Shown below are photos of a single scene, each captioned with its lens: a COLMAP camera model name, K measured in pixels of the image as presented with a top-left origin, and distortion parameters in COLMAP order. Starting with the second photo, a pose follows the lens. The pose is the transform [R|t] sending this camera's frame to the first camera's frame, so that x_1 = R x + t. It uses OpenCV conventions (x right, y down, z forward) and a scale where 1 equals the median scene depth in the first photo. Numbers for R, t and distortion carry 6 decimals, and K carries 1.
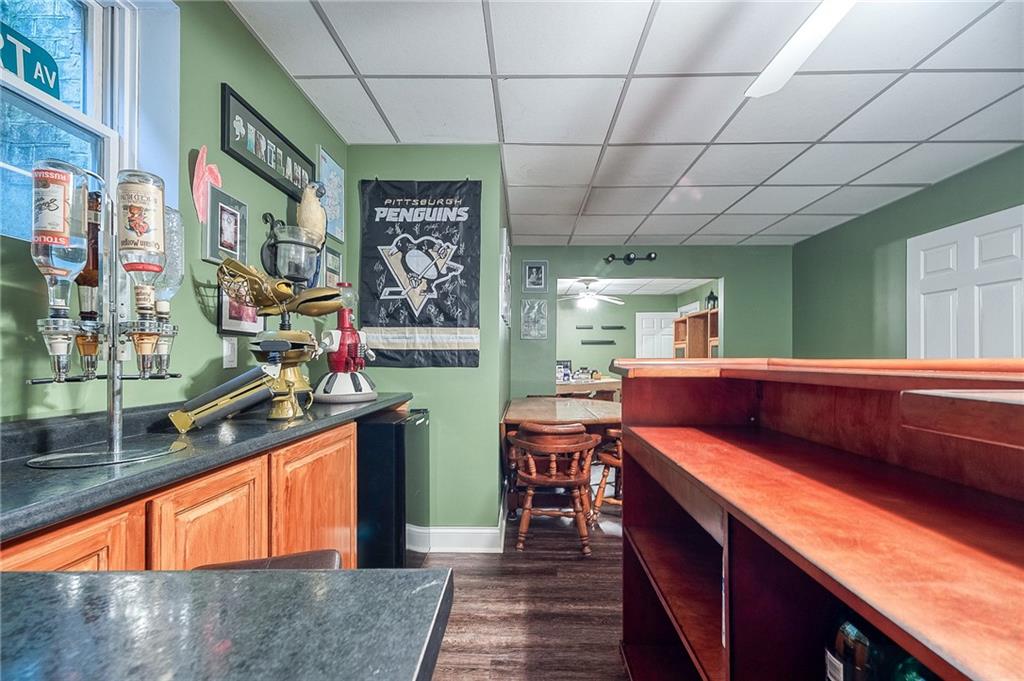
lens RADIAL K [[420.4, 0, 533.0], [0, 420.4, 358.4], [0, 0, 1]] dist [-0.002585, -0.000224]
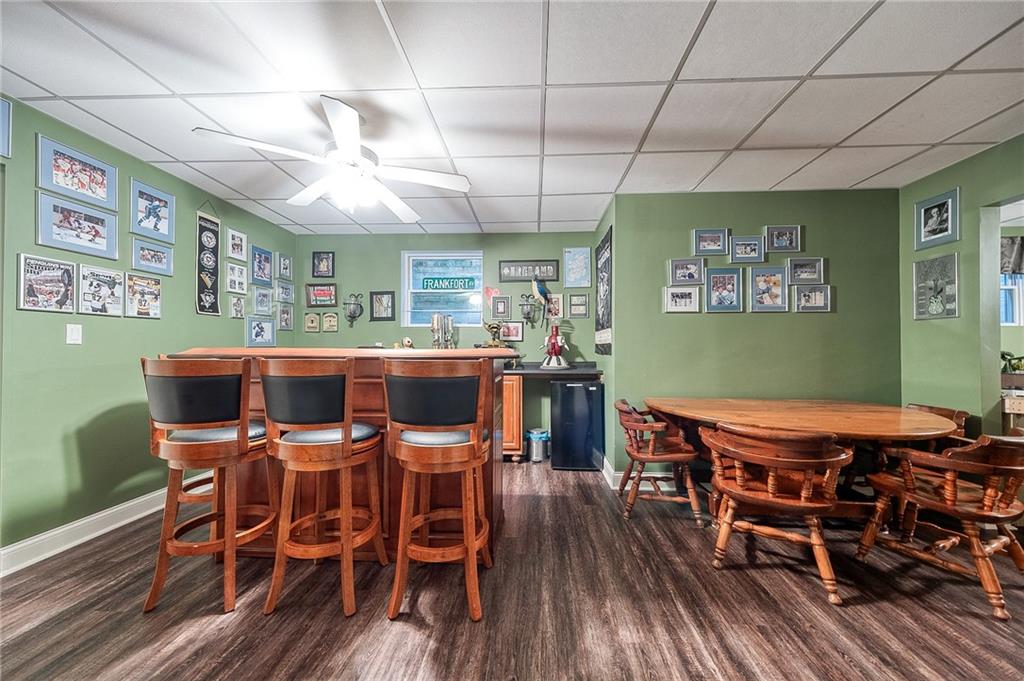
lens RADIAL K [[364.3, 0, 517.3], [0, 364.3, 347.3], [0, 0, 1]] dist [0.012318, -0.000301]
pose [[-0.049582, -0.013156, -0.998683, 1.433671], [0.000582, 0.999913, -0.013201, 0.013511], [0.998770, -0.001236, -0.049570, 0.936430]]
